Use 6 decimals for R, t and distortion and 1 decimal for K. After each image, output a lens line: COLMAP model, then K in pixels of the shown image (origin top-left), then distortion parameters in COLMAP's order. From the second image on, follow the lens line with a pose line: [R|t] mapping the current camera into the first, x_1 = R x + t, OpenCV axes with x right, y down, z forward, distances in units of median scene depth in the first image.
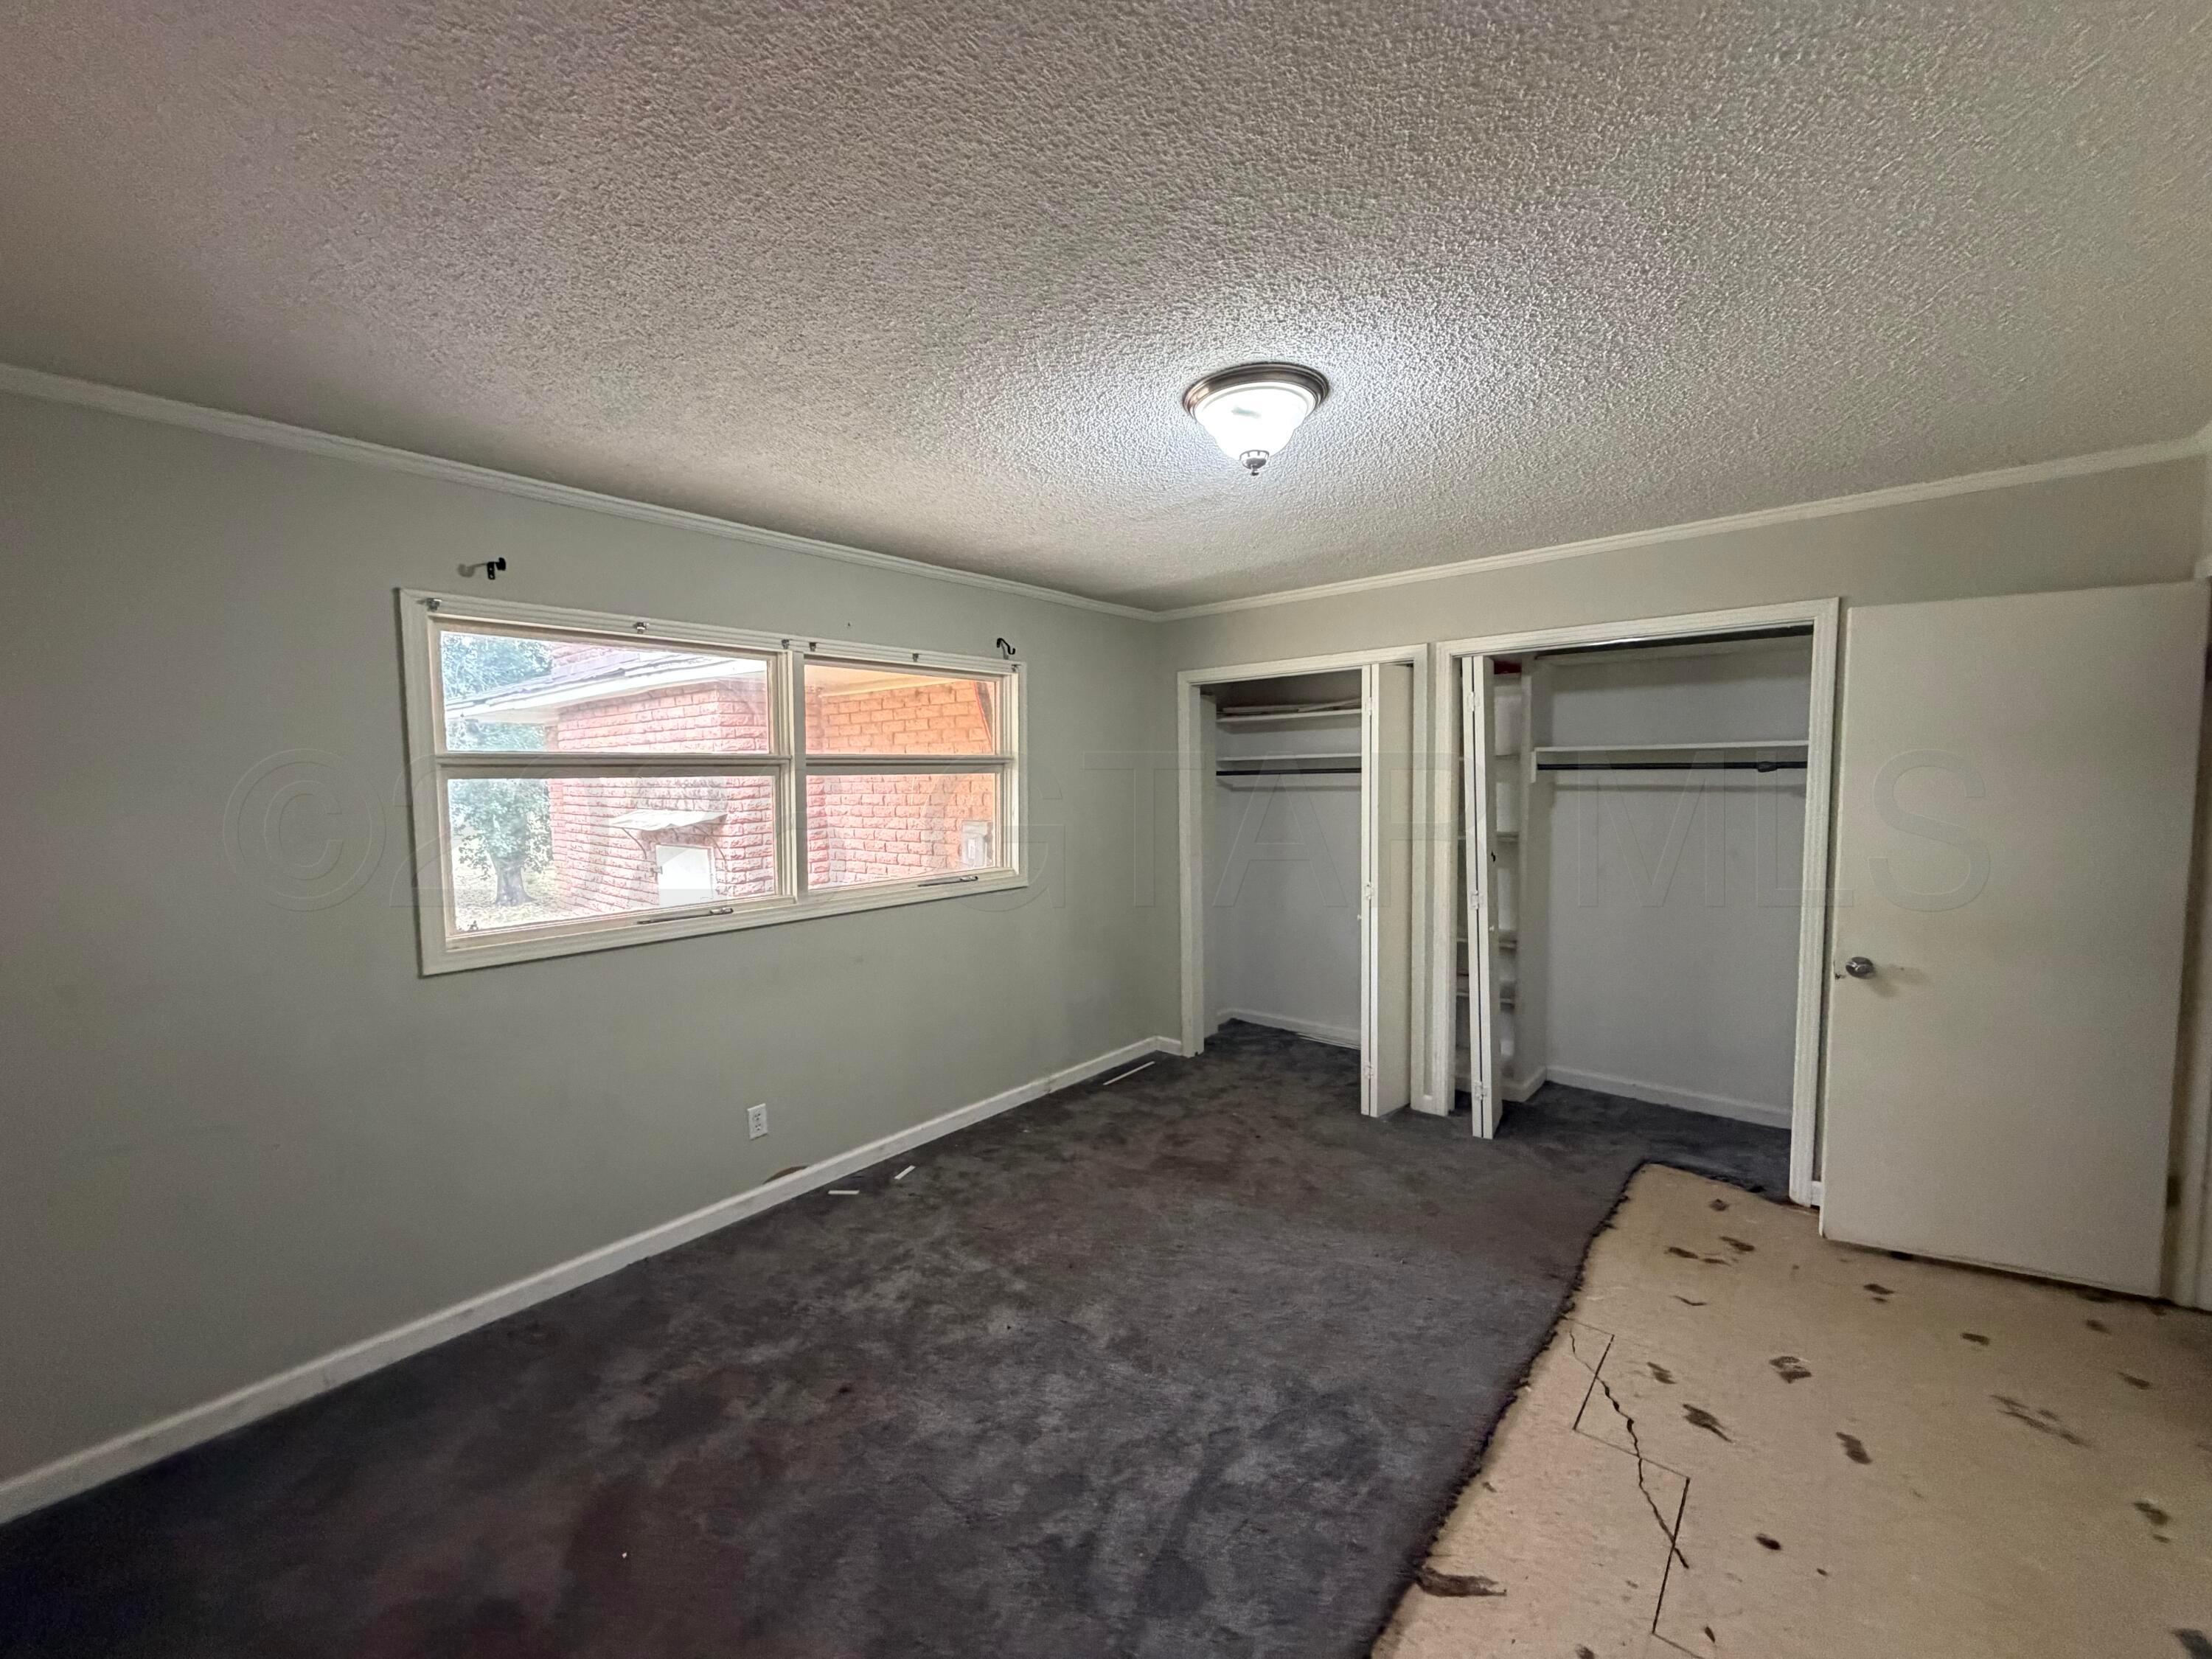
lens RADIAL K [[879.4, 0, 1098.0], [0, 879.4, 828.8], [0, 0, 1]] dist [-0.000019, 0.000106]
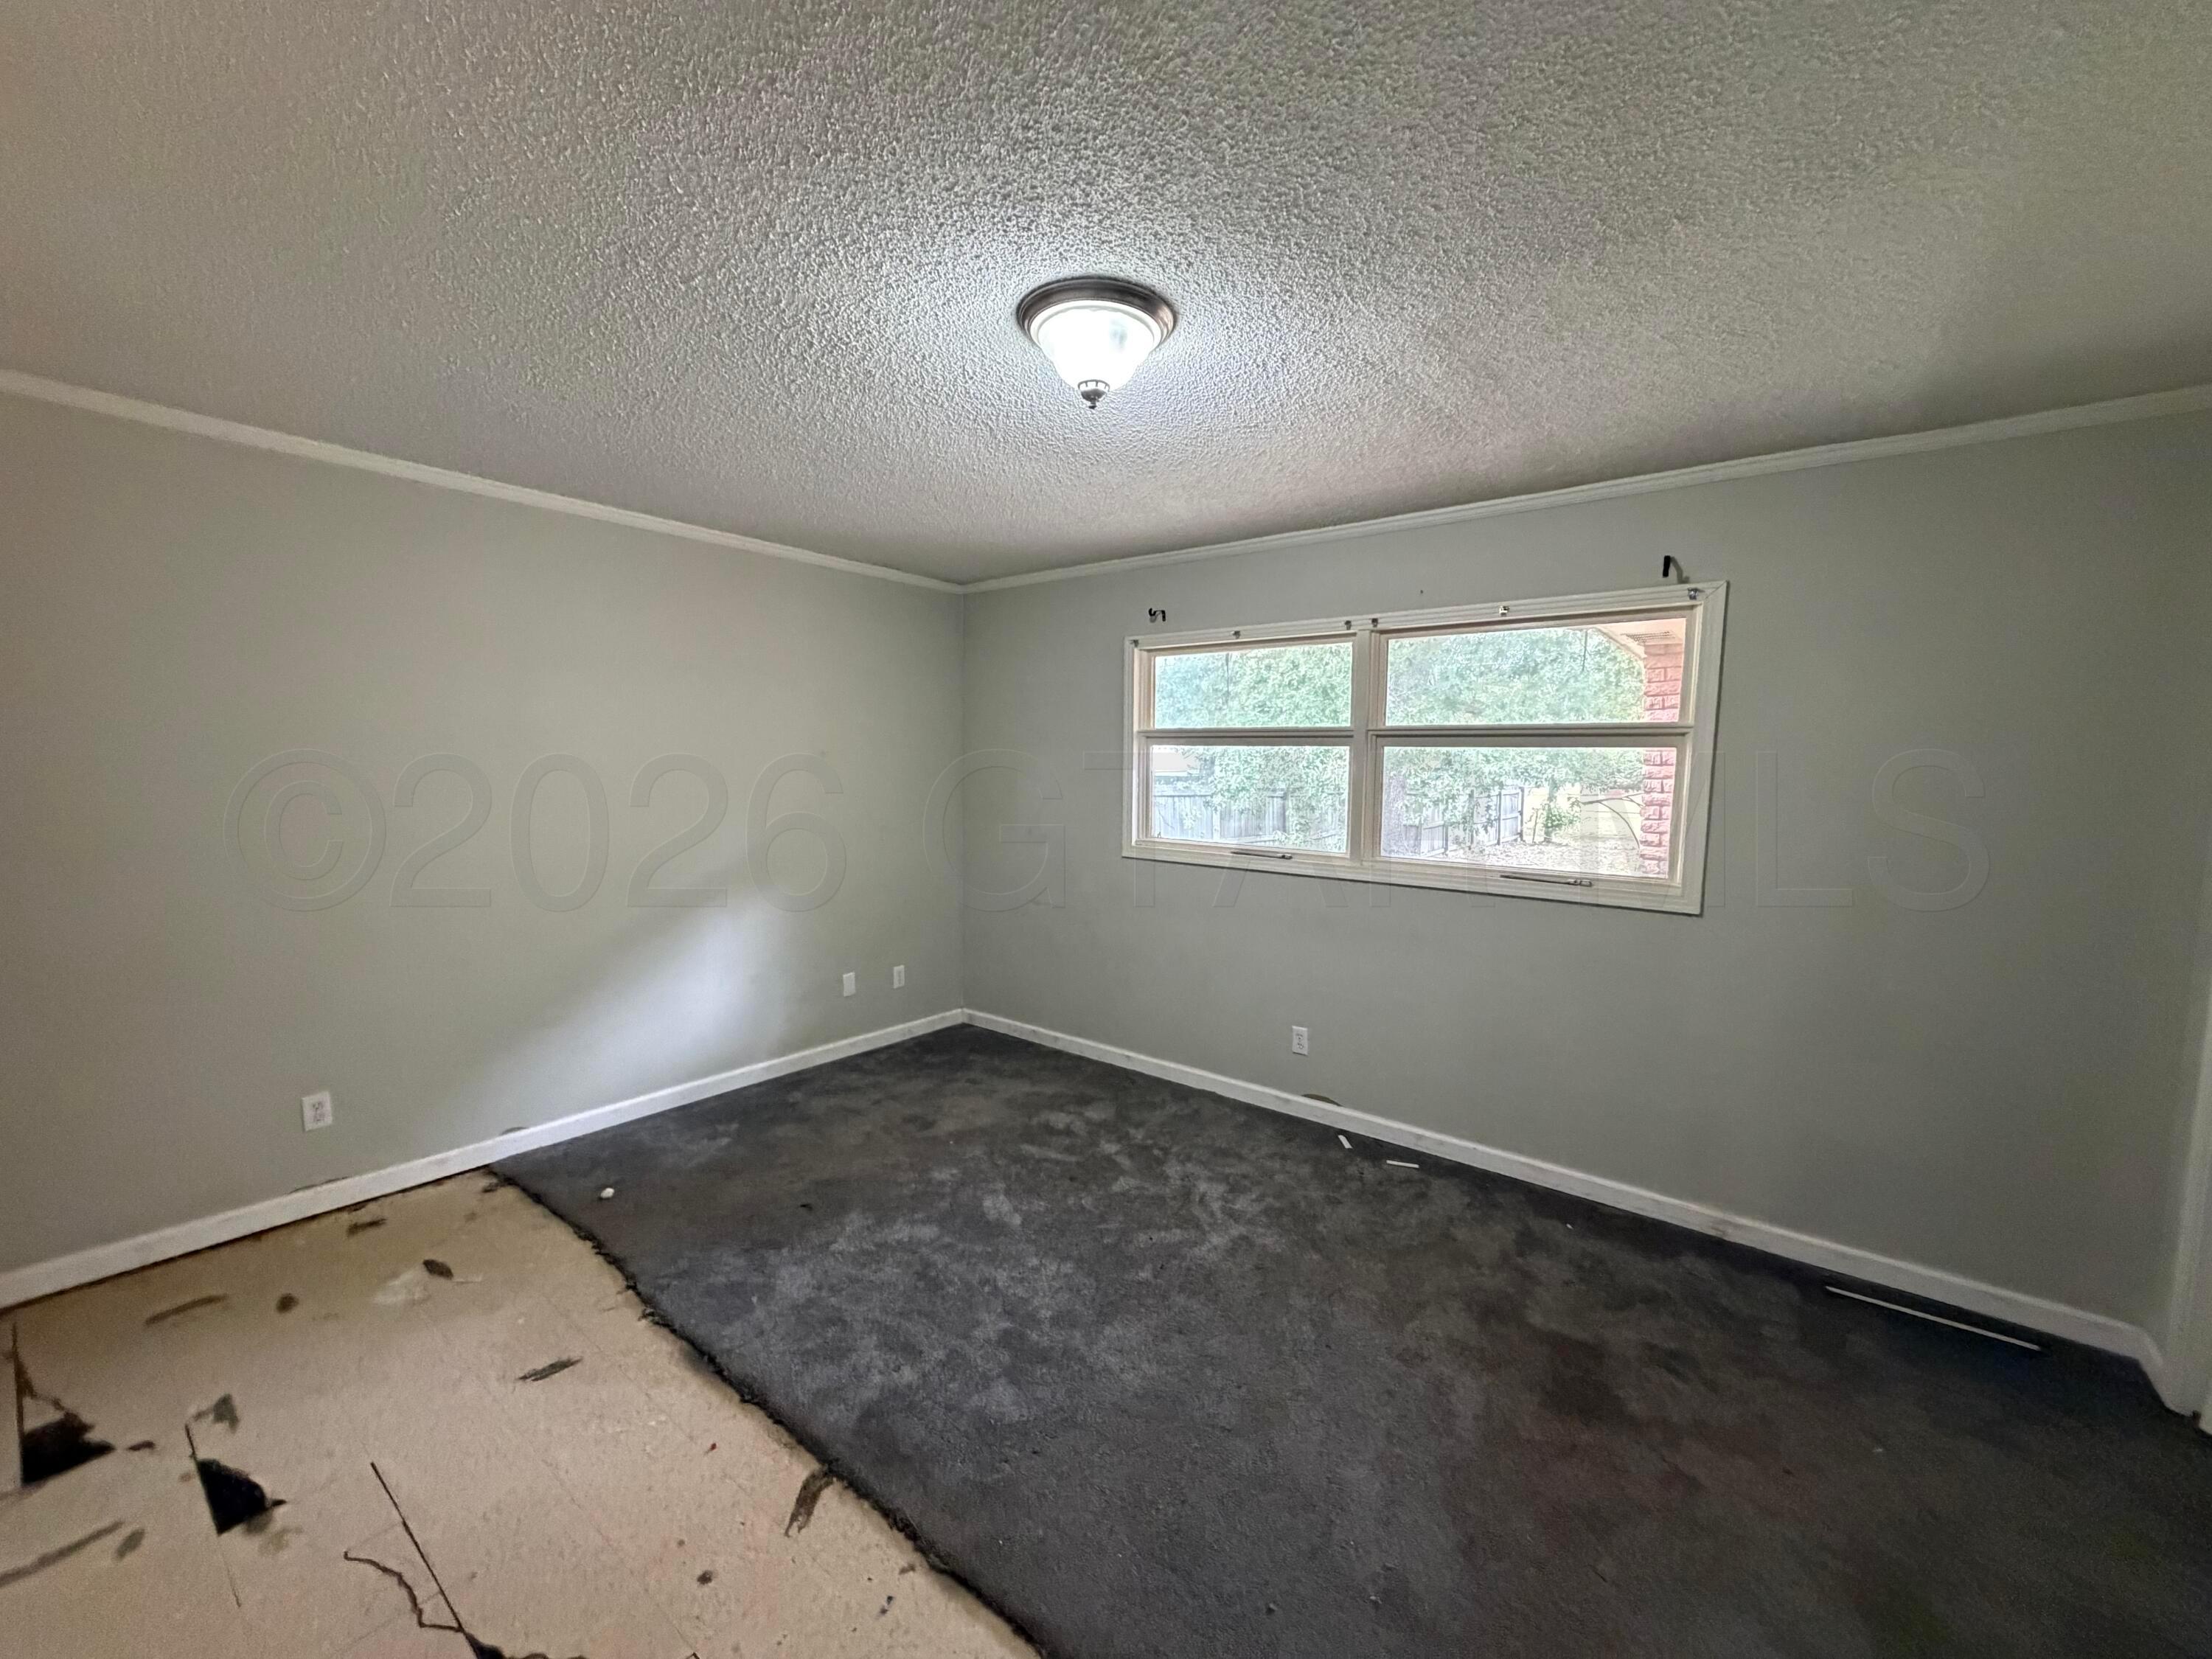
lens RADIAL K [[879.4, 0, 1101.5], [0, 879.4, 829.9], [0, 0, 1]] dist [-0.000019, 0.000106]
pose [[0.044433, 0.099235, -0.994072, 0.738405], [-0.077725, 0.992382, 0.095592, -0.037812], [0.995984, 0.073017, 0.051807, 0.652703]]
